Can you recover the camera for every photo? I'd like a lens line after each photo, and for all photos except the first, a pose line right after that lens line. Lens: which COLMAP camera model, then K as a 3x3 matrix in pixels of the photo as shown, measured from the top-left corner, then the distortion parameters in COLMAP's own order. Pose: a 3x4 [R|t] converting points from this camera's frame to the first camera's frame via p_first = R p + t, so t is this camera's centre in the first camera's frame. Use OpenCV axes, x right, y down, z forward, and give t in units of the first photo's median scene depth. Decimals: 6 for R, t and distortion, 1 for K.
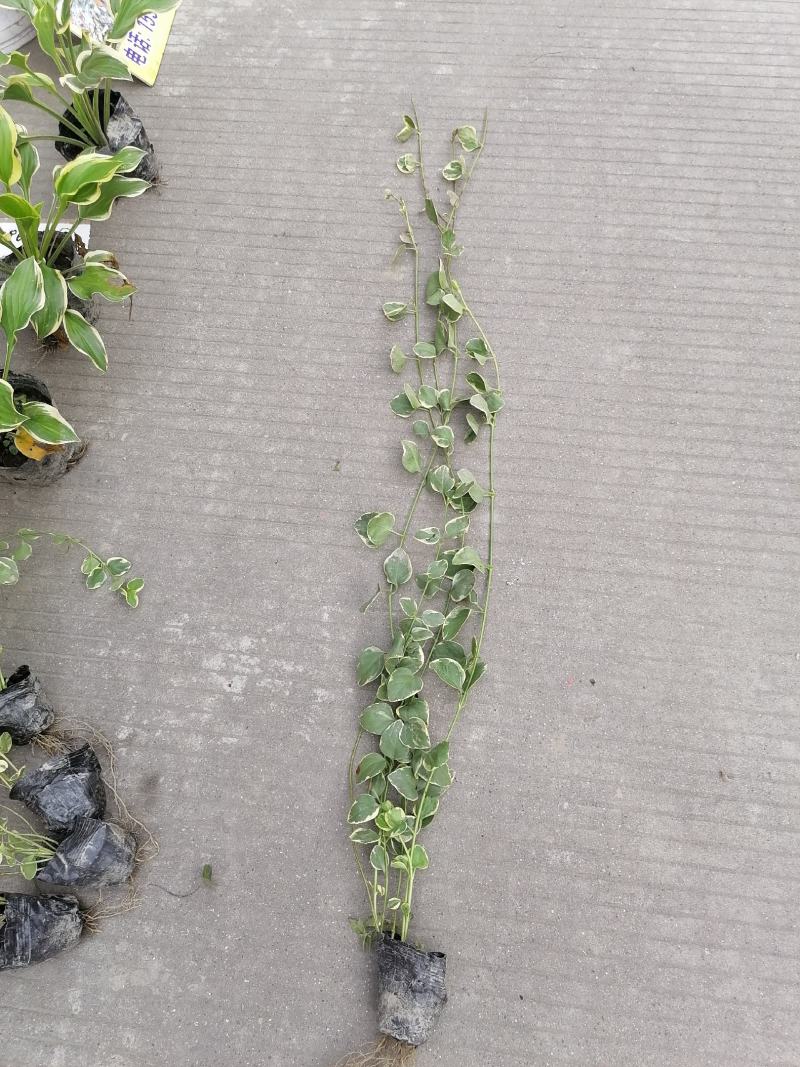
lens RADIAL K [[808.9, 0, 400.0], [0, 808.9, 533.5], [0, 0, 1]] dist [0.095493, -0.122752]
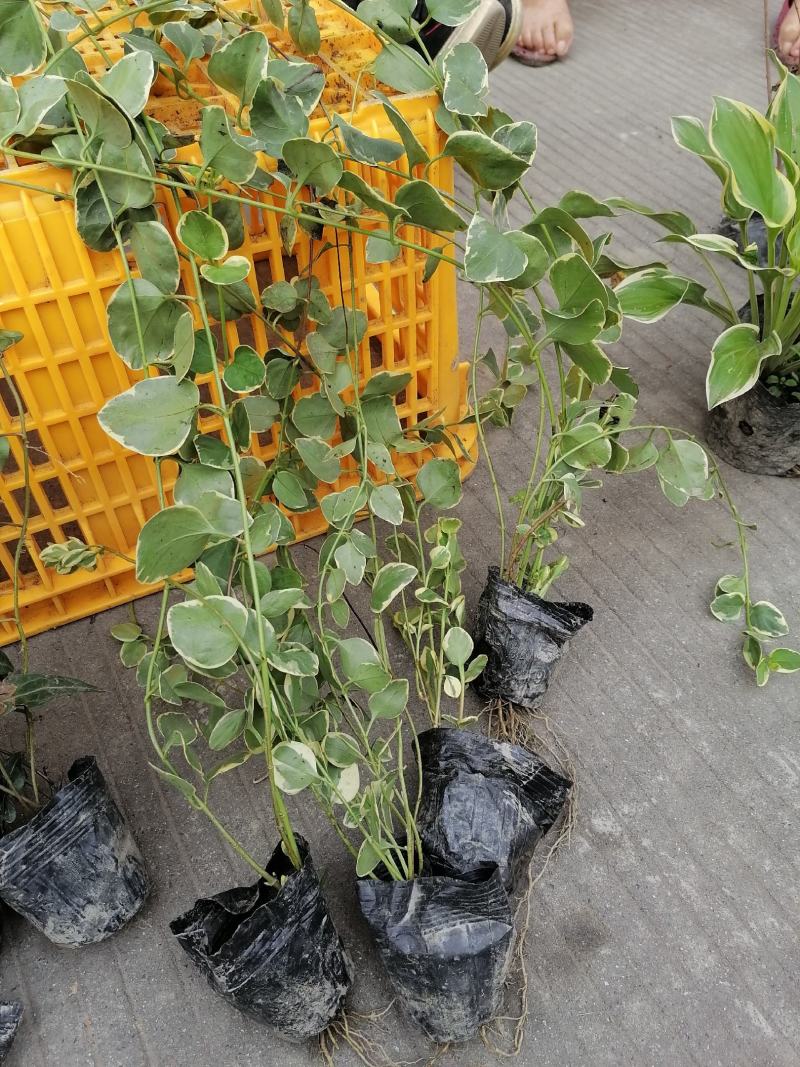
lens RADIAL K [[808.9, 0, 400.0], [0, 808.9, 533.5], [0, 0, 1]] dist [0.095493, -0.122752]
pose [[0.598146, 0.654224, -0.462831, -0.292373], [-0.759163, 0.647570, -0.065758, 0.257455], [0.256695, 0.390697, 0.884004, 0.418422]]
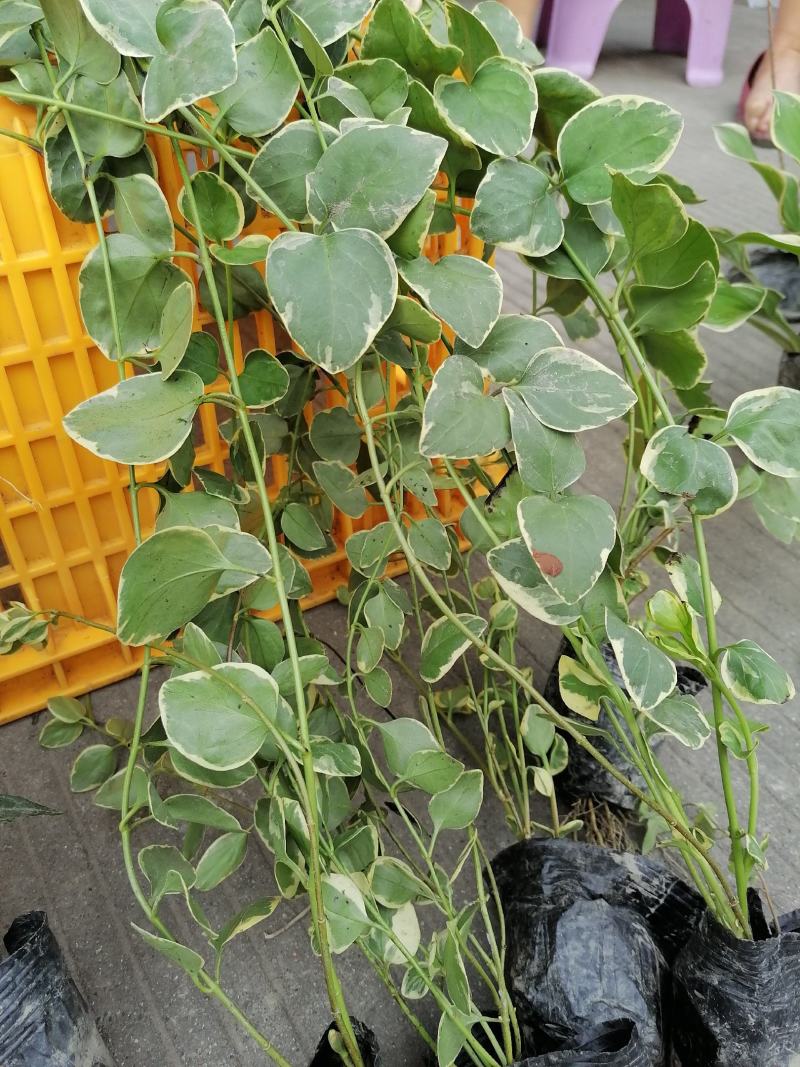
lens RADIAL K [[786.1, 0, 402.3], [0, 786.1, 503.4], [0, 0, 1]] dist [0.033413, -0.061410]
pose [[0.667377, 0.550063, -0.502035, -0.375912], [-0.717814, 0.654694, -0.236894, 0.311483], [0.198372, 0.518465, 0.831770, 0.532255]]
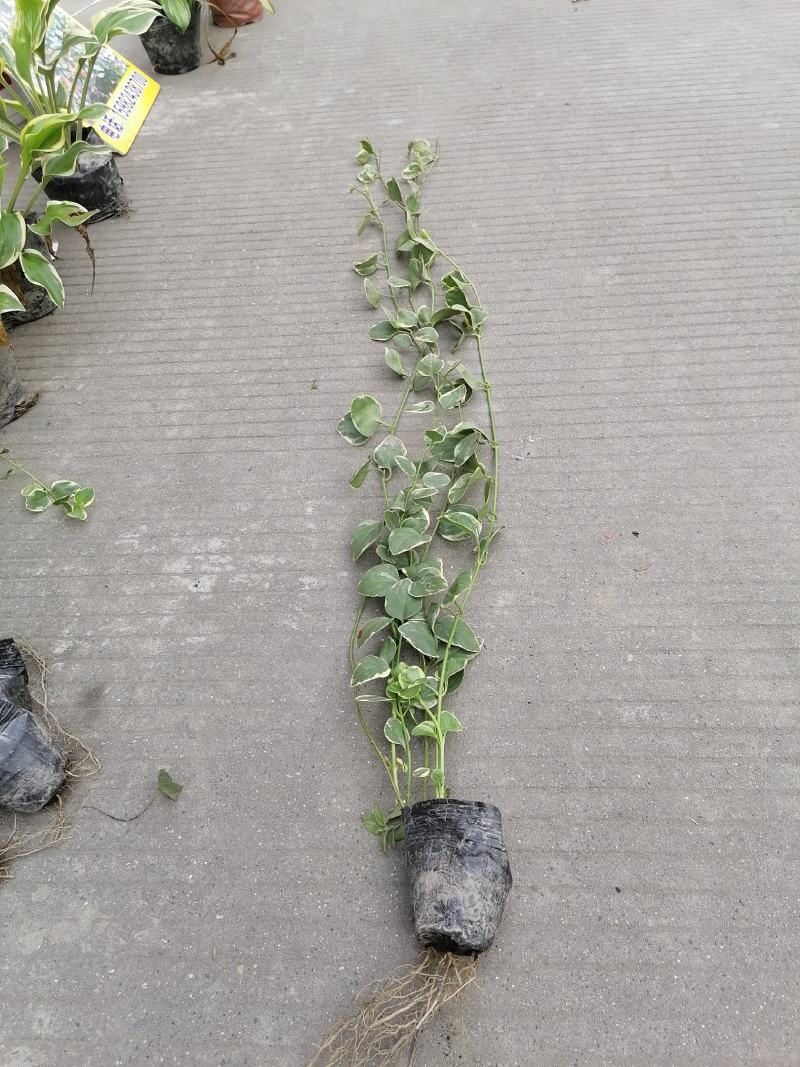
lens RADIAL K [[808.9, 0, 400.0], [0, 808.9, 533.5], [0, 0, 1]] dist [0.095493, -0.122752]
pose [[0.996018, -0.083602, 0.030963, -0.027212], [0.089136, 0.940272, -0.328546, 0.428934], [-0.001647, 0.329998, 0.943980, 0.217584]]
